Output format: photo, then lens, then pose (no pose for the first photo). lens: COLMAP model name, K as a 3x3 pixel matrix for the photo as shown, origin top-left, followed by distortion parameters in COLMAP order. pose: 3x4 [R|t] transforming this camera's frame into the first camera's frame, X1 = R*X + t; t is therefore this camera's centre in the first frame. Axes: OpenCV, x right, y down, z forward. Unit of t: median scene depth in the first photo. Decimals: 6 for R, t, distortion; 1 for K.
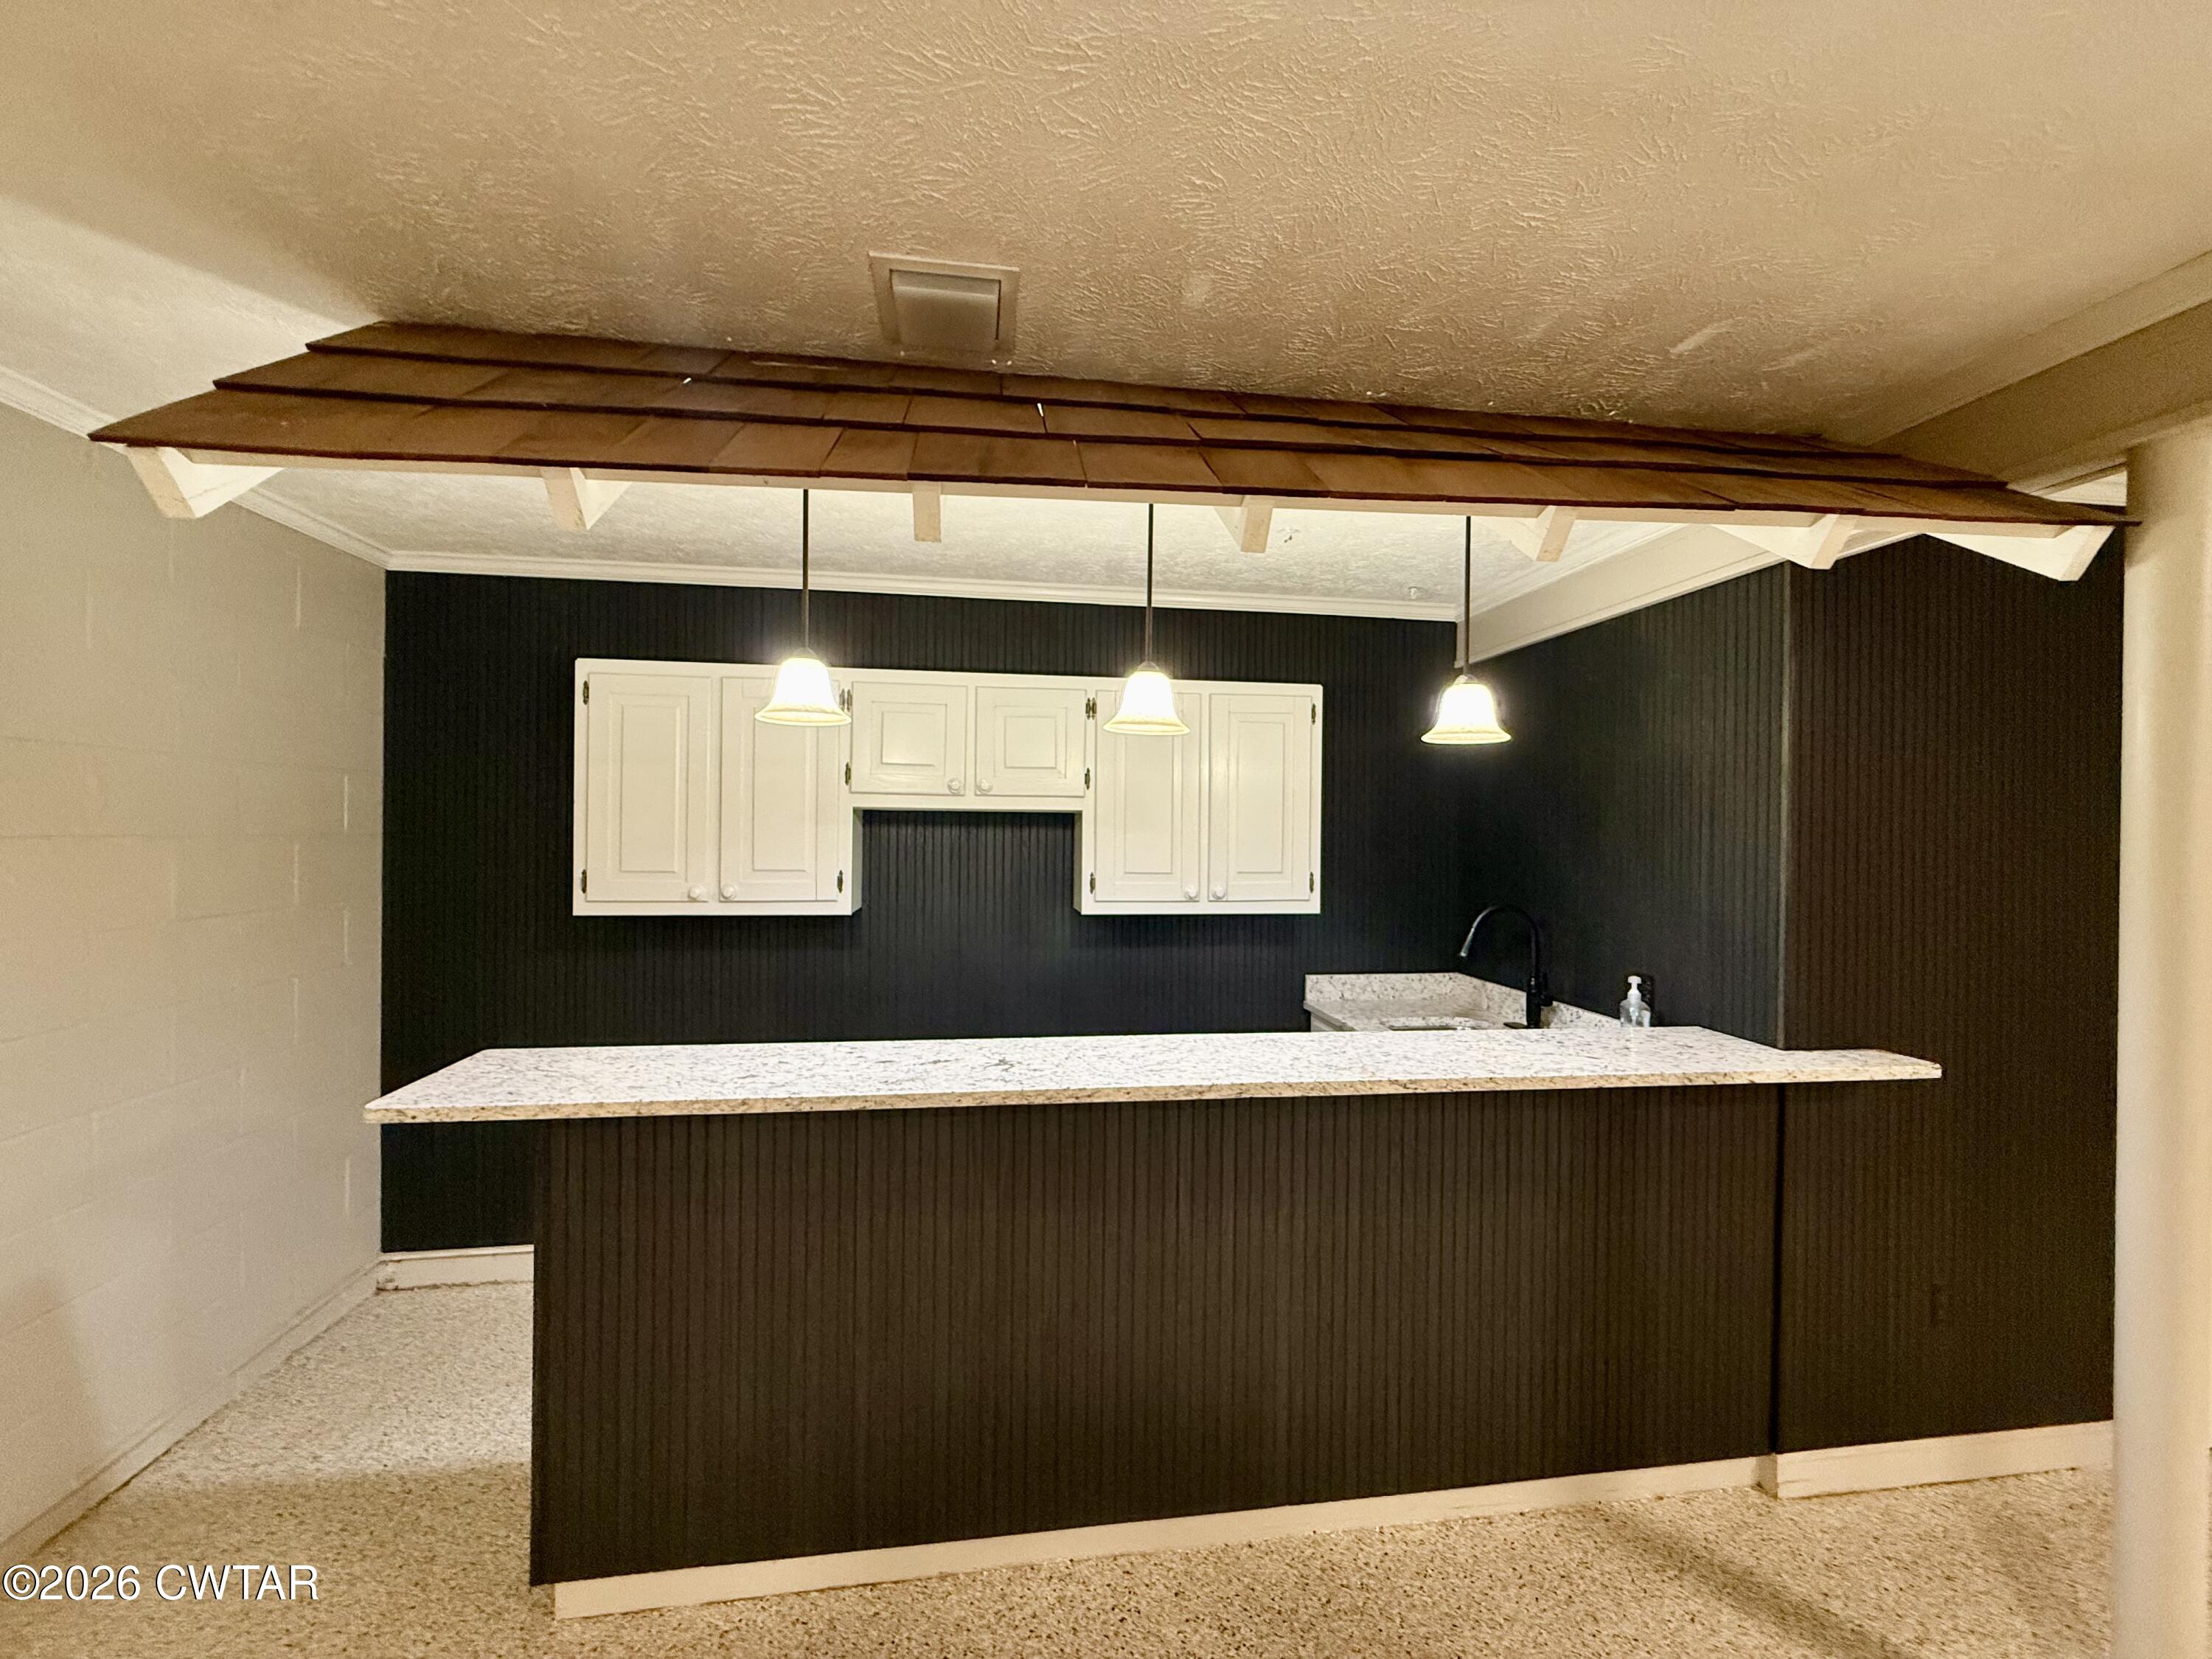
lens RADIAL K [[878.4, 0, 1102.6], [0, 878.4, 829.7], [0, 0, 1]] dist [0.000057, 0.000037]
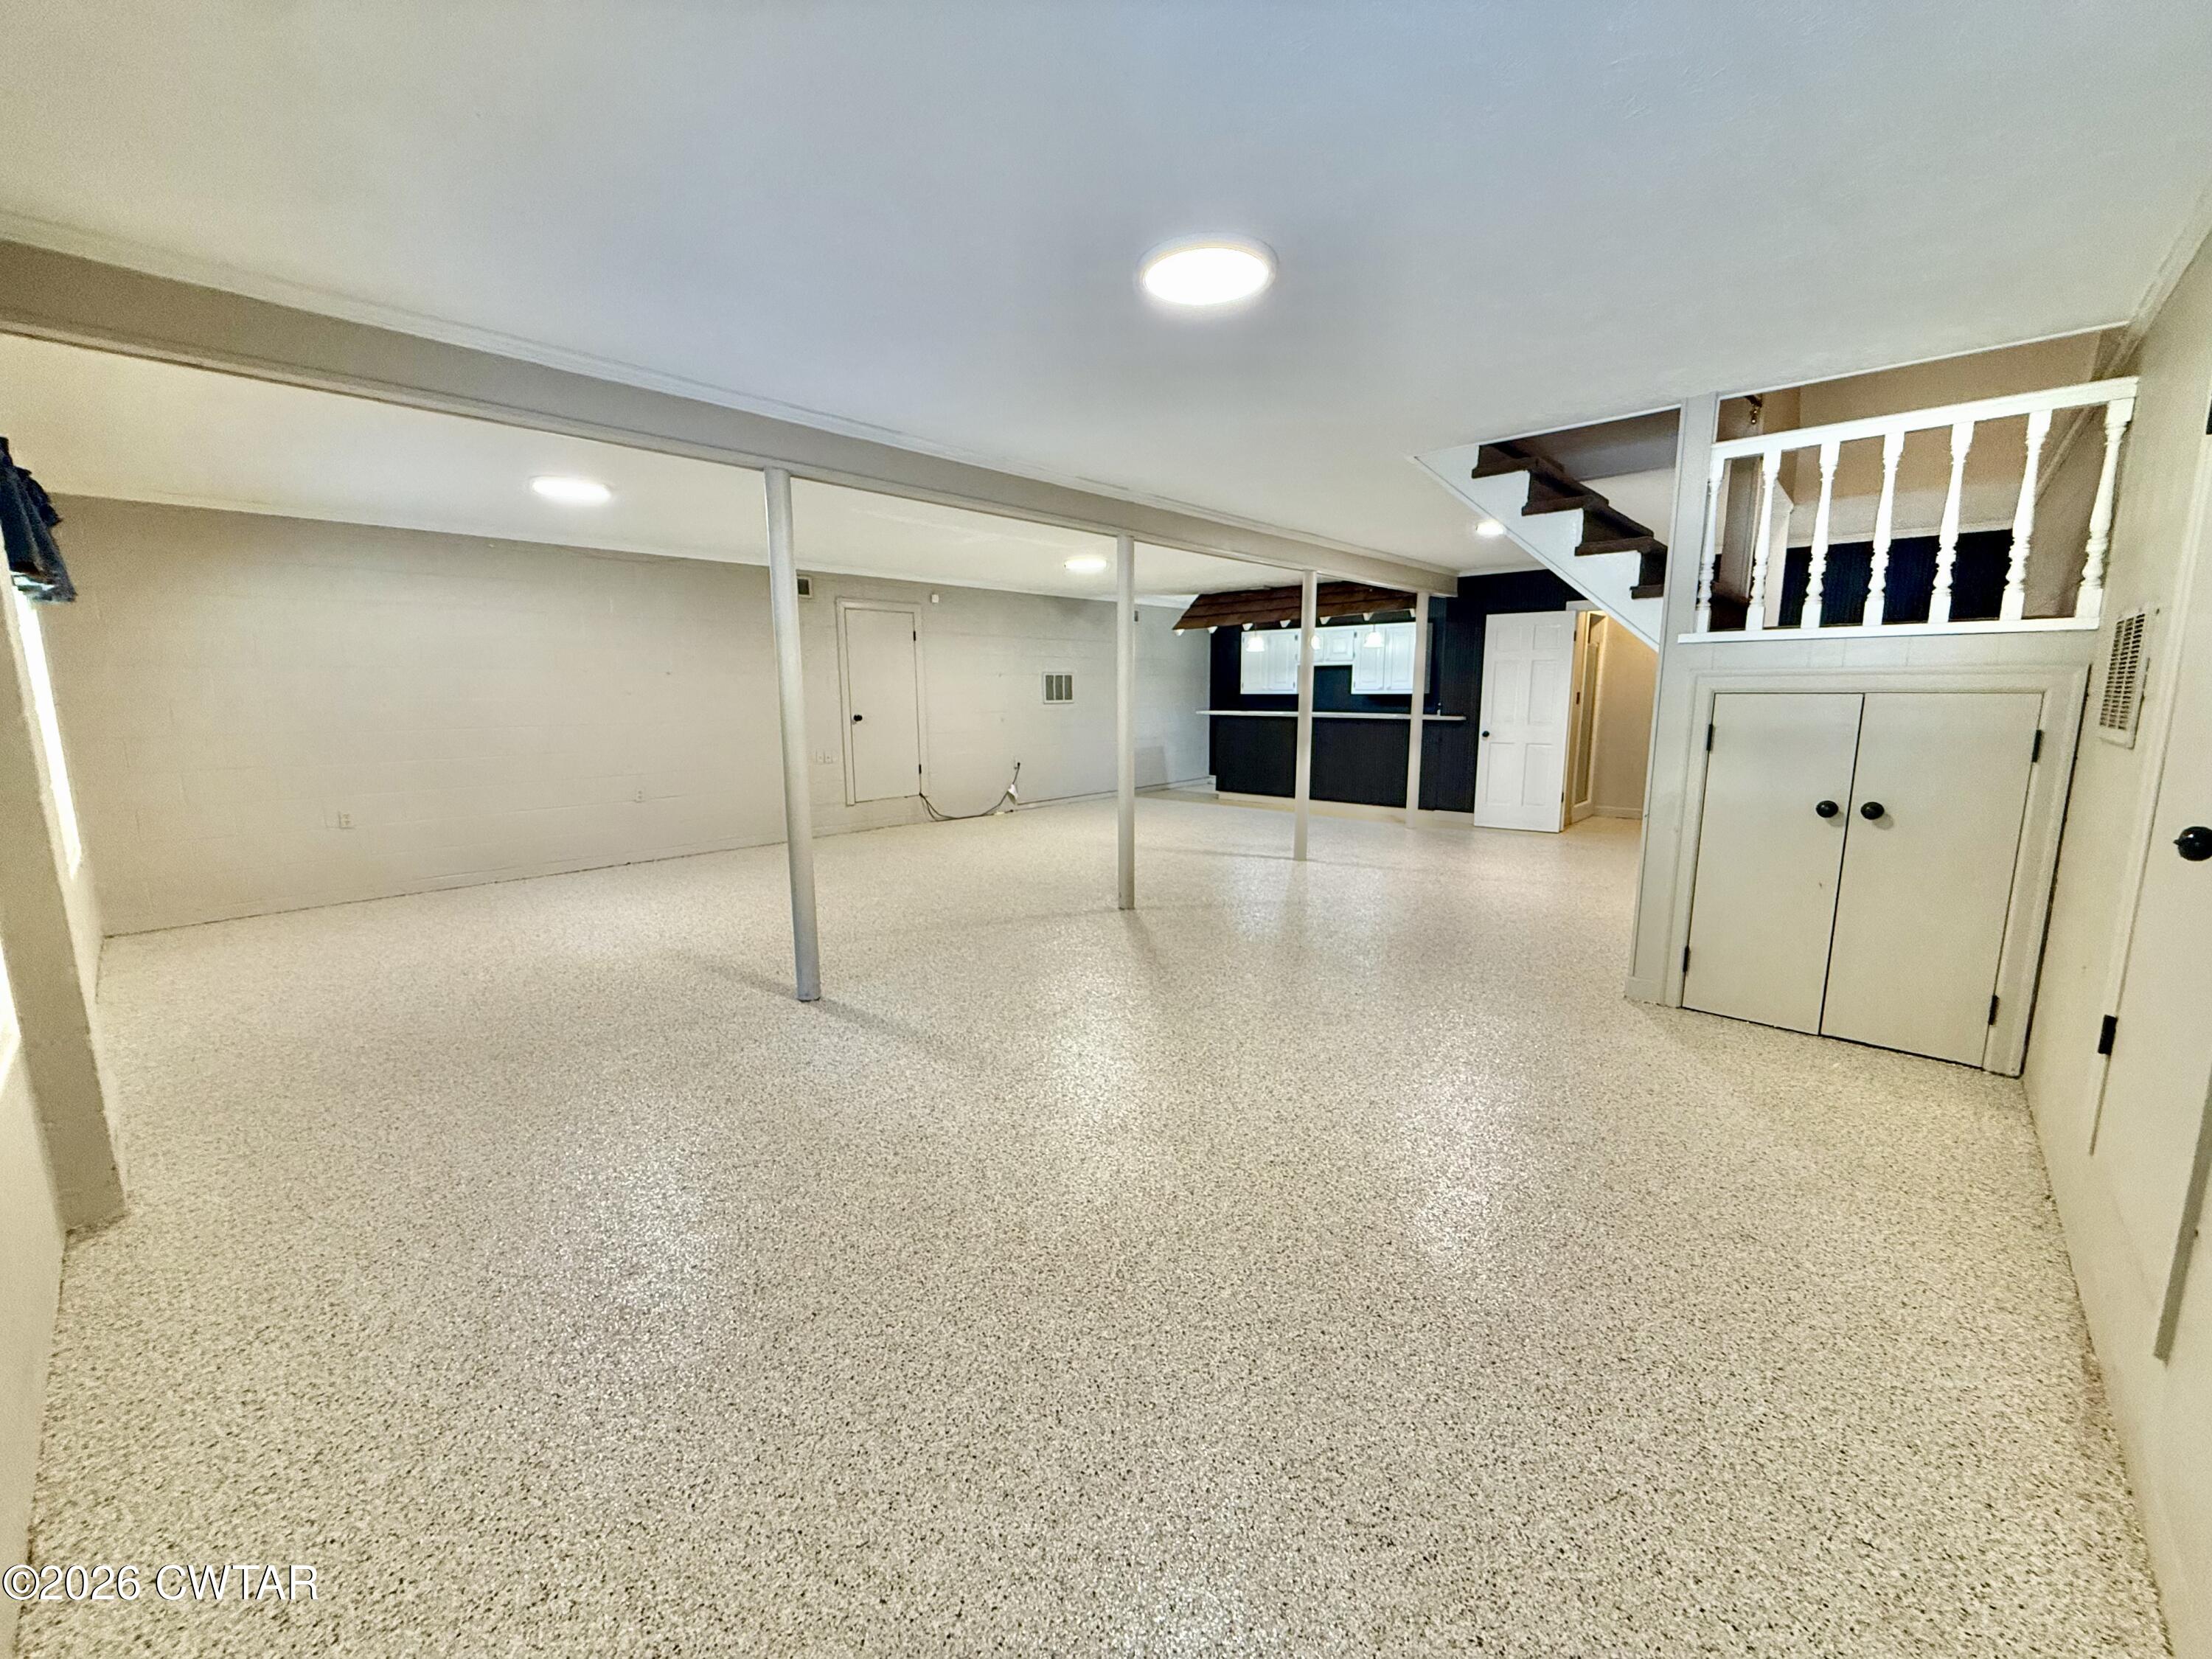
lens RADIAL K [[878.4, 0, 1102.6], [0, 878.4, 829.7], [0, 0, 1]] dist [0.000057, 0.000037]
pose [[0.634781, 0.109203, -0.764936, 2.148527], [0.011164, 0.988563, 0.150394, 0.094639], [0.772611, -0.104007, 0.626302, -2.112520]]
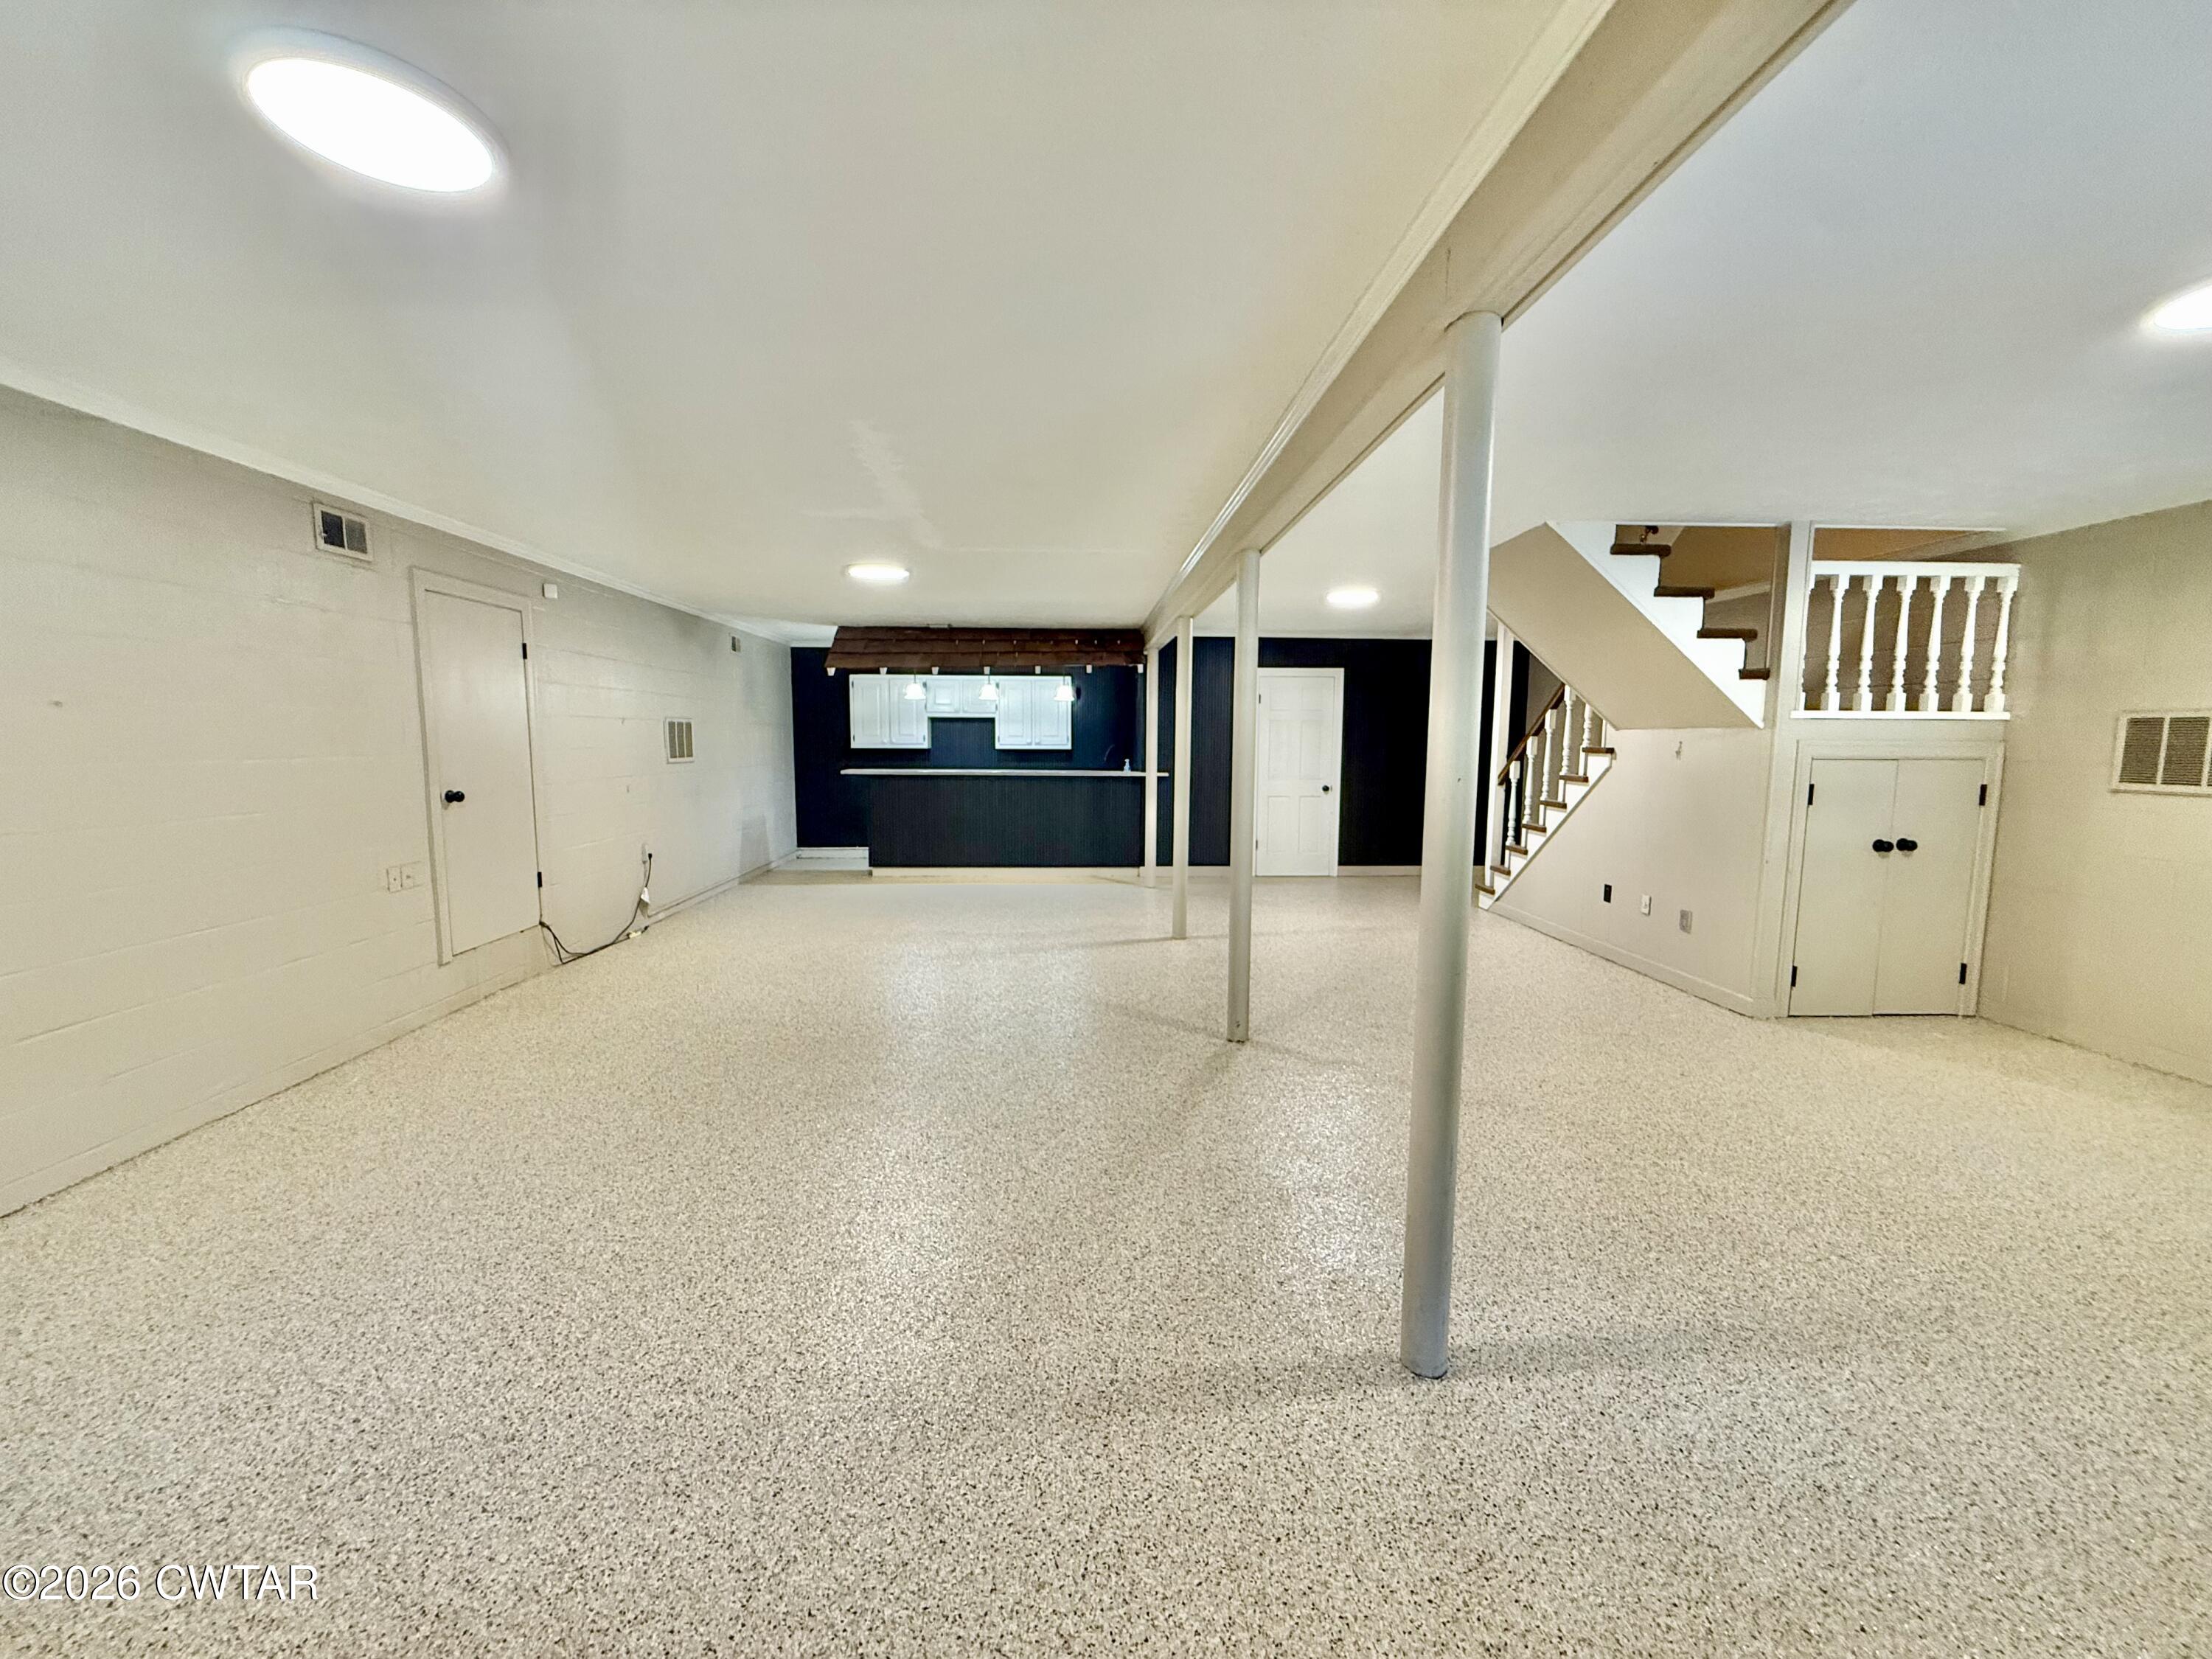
lens RADIAL K [[878.4, 0, 1102.6], [0, 878.4, 829.7], [0, 0, 1]] dist [0.000057, 0.000037]
pose [[0.995524, 0.006092, -0.094313, 0.698895], [0.003628, 0.994721, 0.102548, 0.061931], [0.094440, -0.102431, 0.990247, -2.299633]]
